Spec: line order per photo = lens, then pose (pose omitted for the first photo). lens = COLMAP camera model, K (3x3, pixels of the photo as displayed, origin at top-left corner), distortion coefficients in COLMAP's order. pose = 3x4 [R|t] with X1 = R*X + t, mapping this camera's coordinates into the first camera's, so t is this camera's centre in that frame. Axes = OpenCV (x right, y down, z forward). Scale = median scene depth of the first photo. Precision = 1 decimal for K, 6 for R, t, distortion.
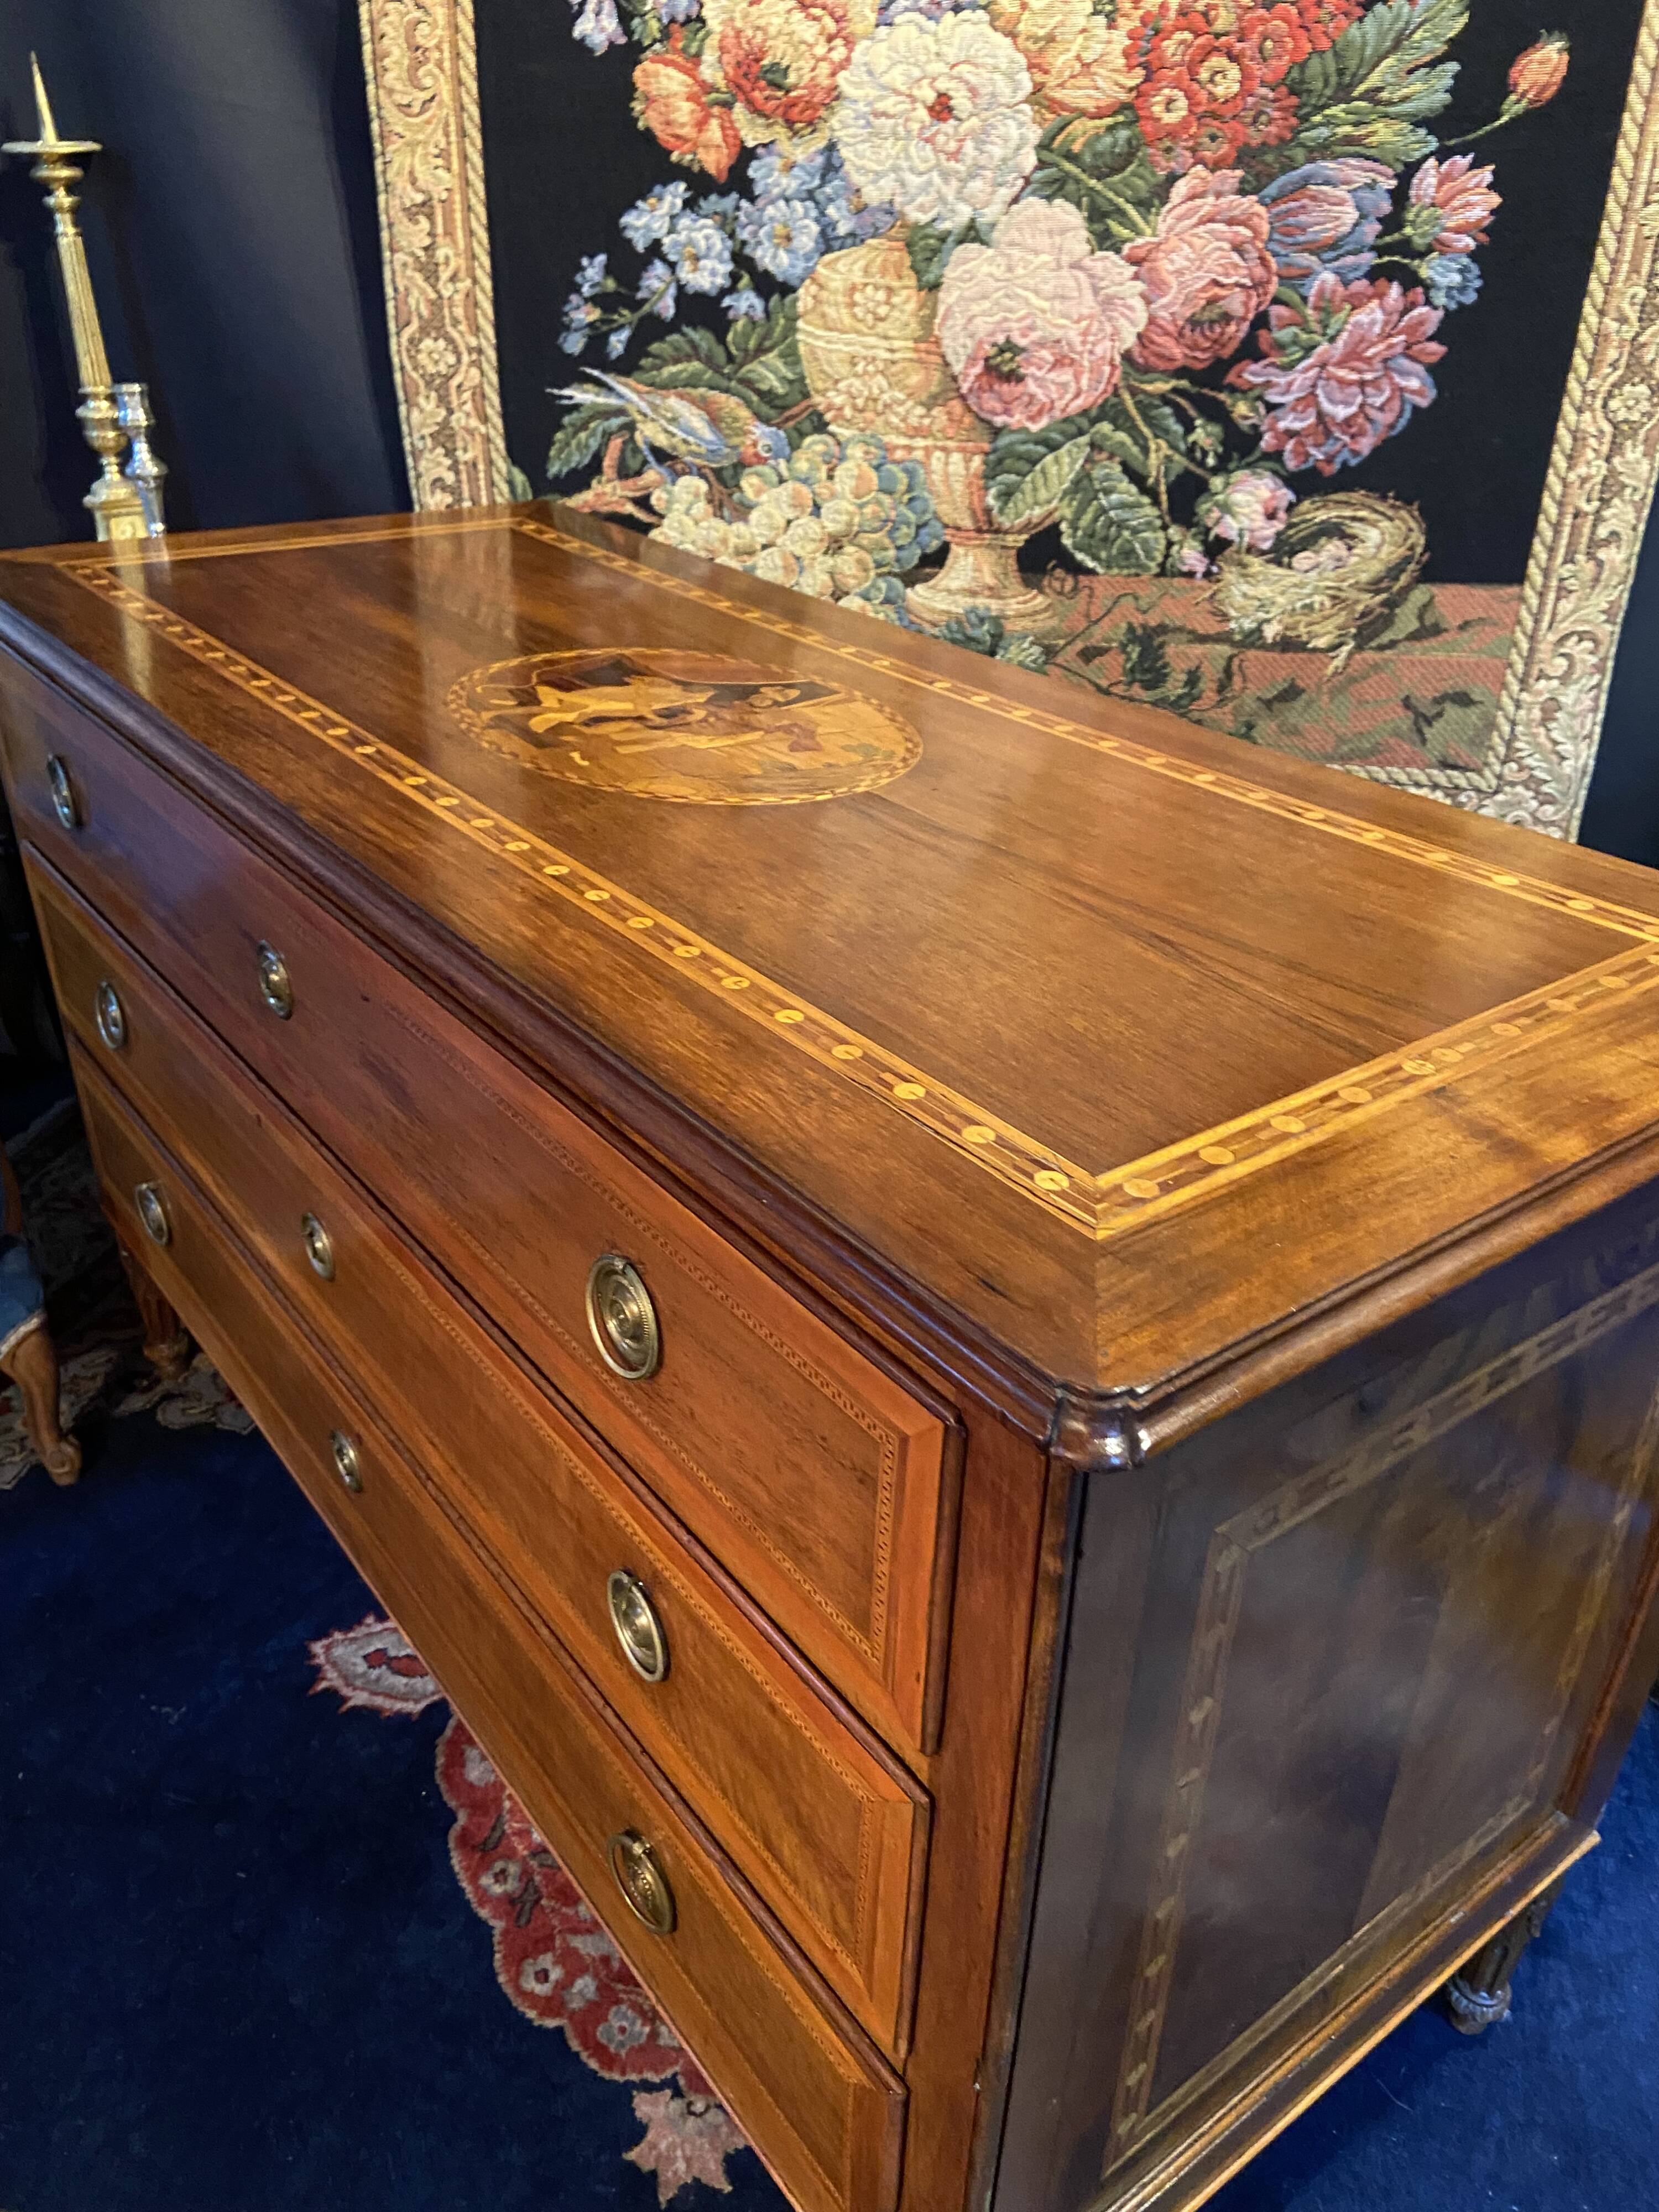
lens RADIAL K [[1649.0, 0, 833.2], [0, 1649.0, 1138.3], [0, 0, 1]] dist [0.128523, -0.167414]
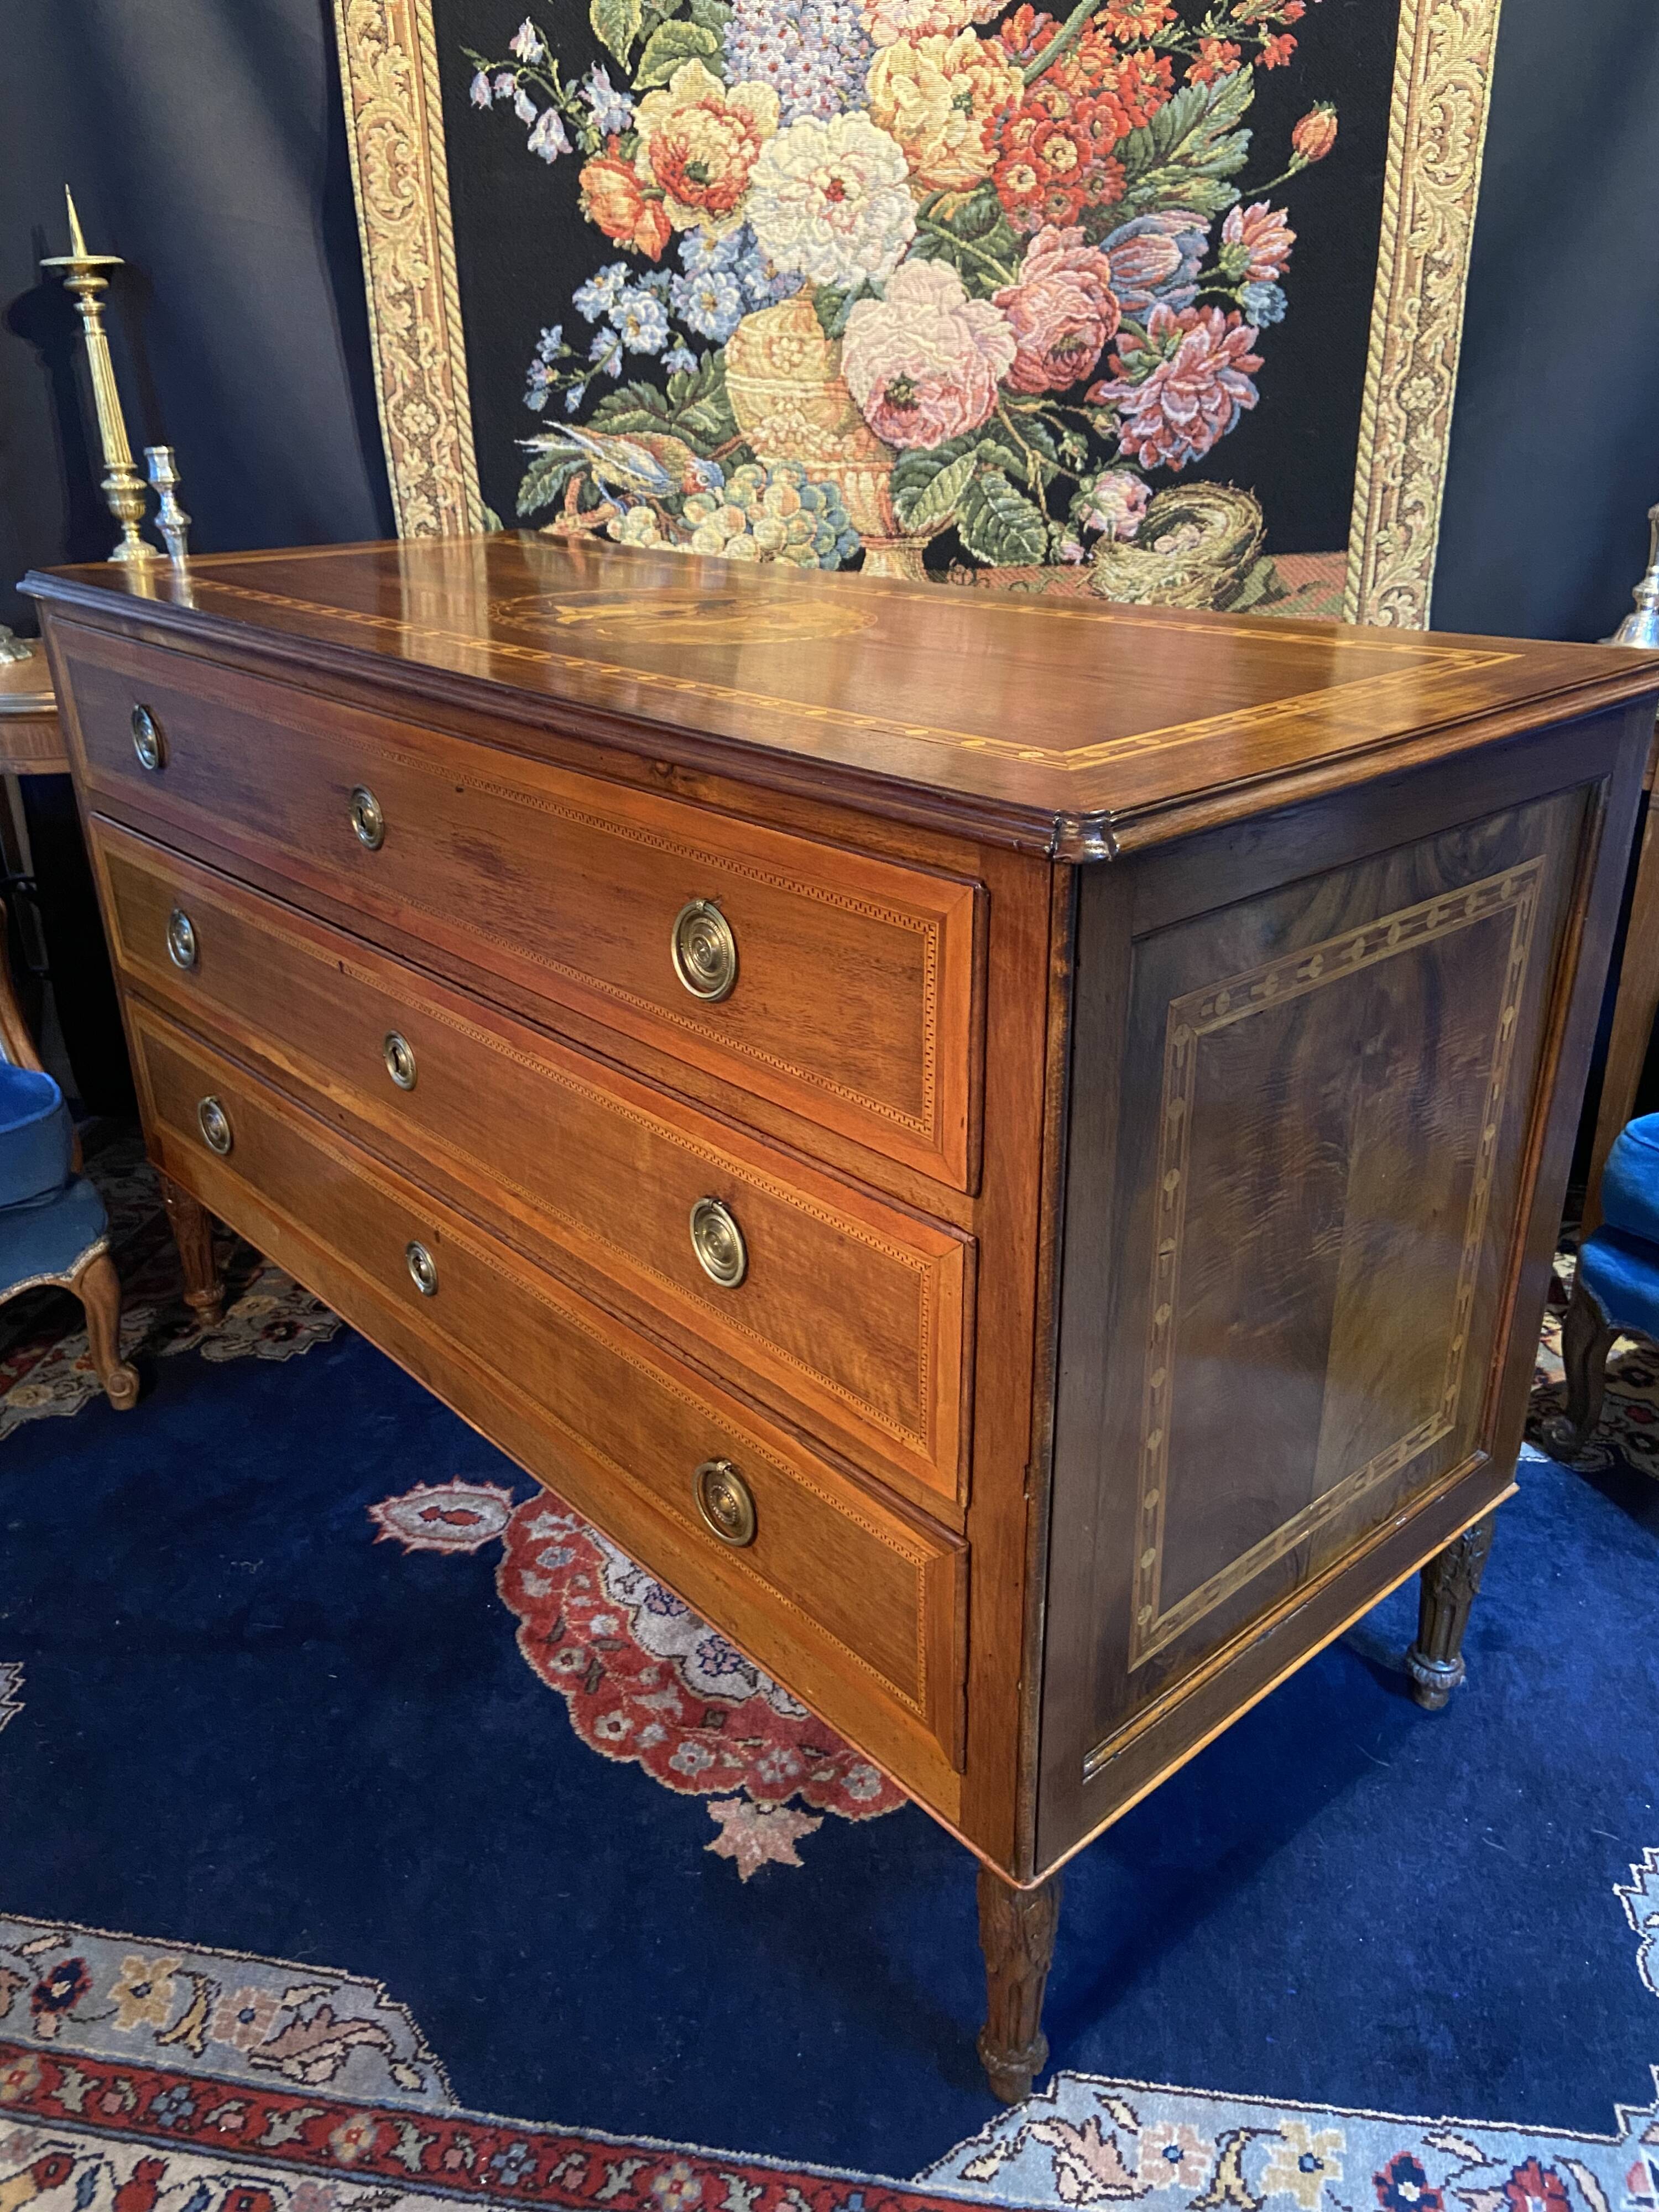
lens RADIAL K [[1646.0, 0, 808.5], [0, 1646.0, 1097.0], [0, 0, 1]] dist [0.127315, -0.160026]
pose [[0.996842, -0.066966, 0.042686, -0.047936], [0.071531, 0.990627, -0.116370, 0.167116], [-0.034493, 0.119056, 0.992288, -0.119752]]
